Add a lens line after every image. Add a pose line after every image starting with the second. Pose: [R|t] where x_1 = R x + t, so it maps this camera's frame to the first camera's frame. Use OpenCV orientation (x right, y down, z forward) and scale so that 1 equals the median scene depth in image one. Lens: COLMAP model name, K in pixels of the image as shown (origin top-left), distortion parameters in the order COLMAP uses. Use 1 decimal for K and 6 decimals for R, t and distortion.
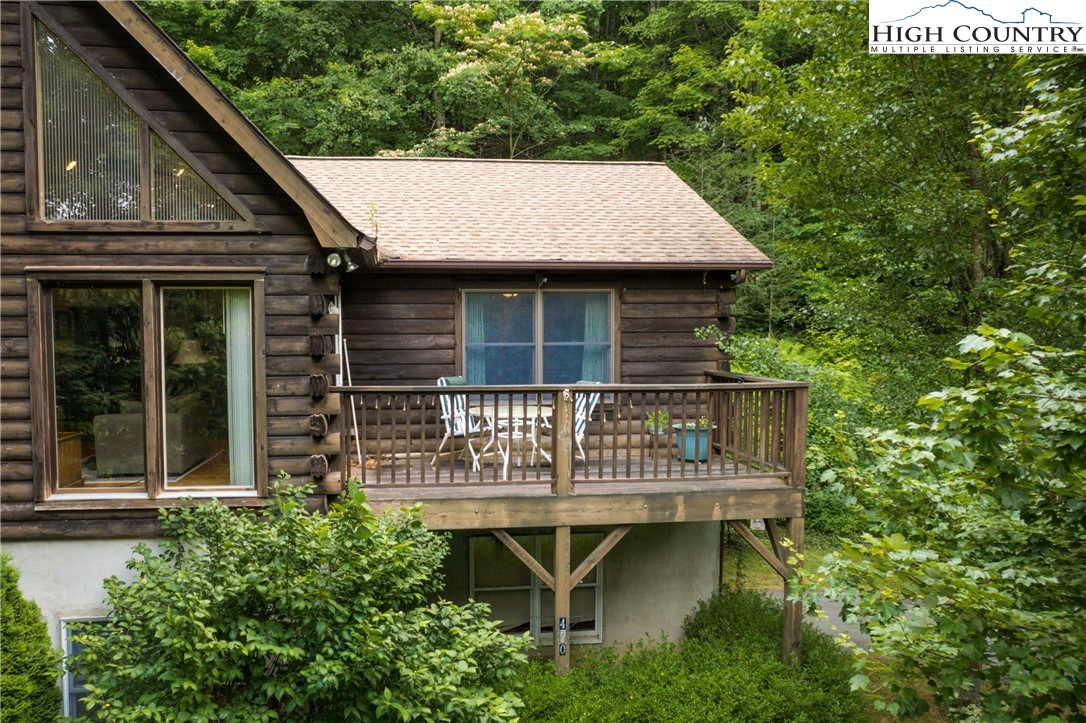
lens RADIAL K [[837.8, 0, 499.9], [0, 837.8, 356.5], [0, 0, 1]] dist [-0.083997, 0.093480]
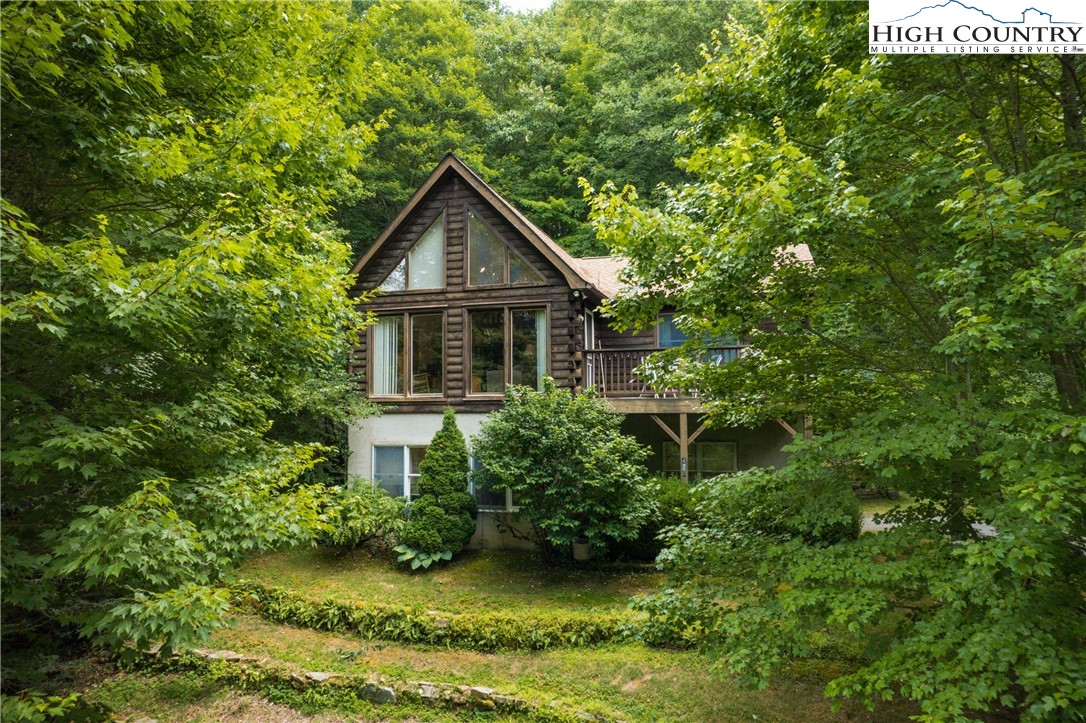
lens RADIAL K [[837.8, 0, 499.9], [0, 837.8, 356.5], [0, 0, 1]] dist [-0.083997, 0.093480]
pose [[0.893556, -0.038024, -0.447338, 0.665199], [-0.023086, 0.991197, -0.130367, 0.376552], [0.448357, 0.126818, 0.884813, -1.193476]]
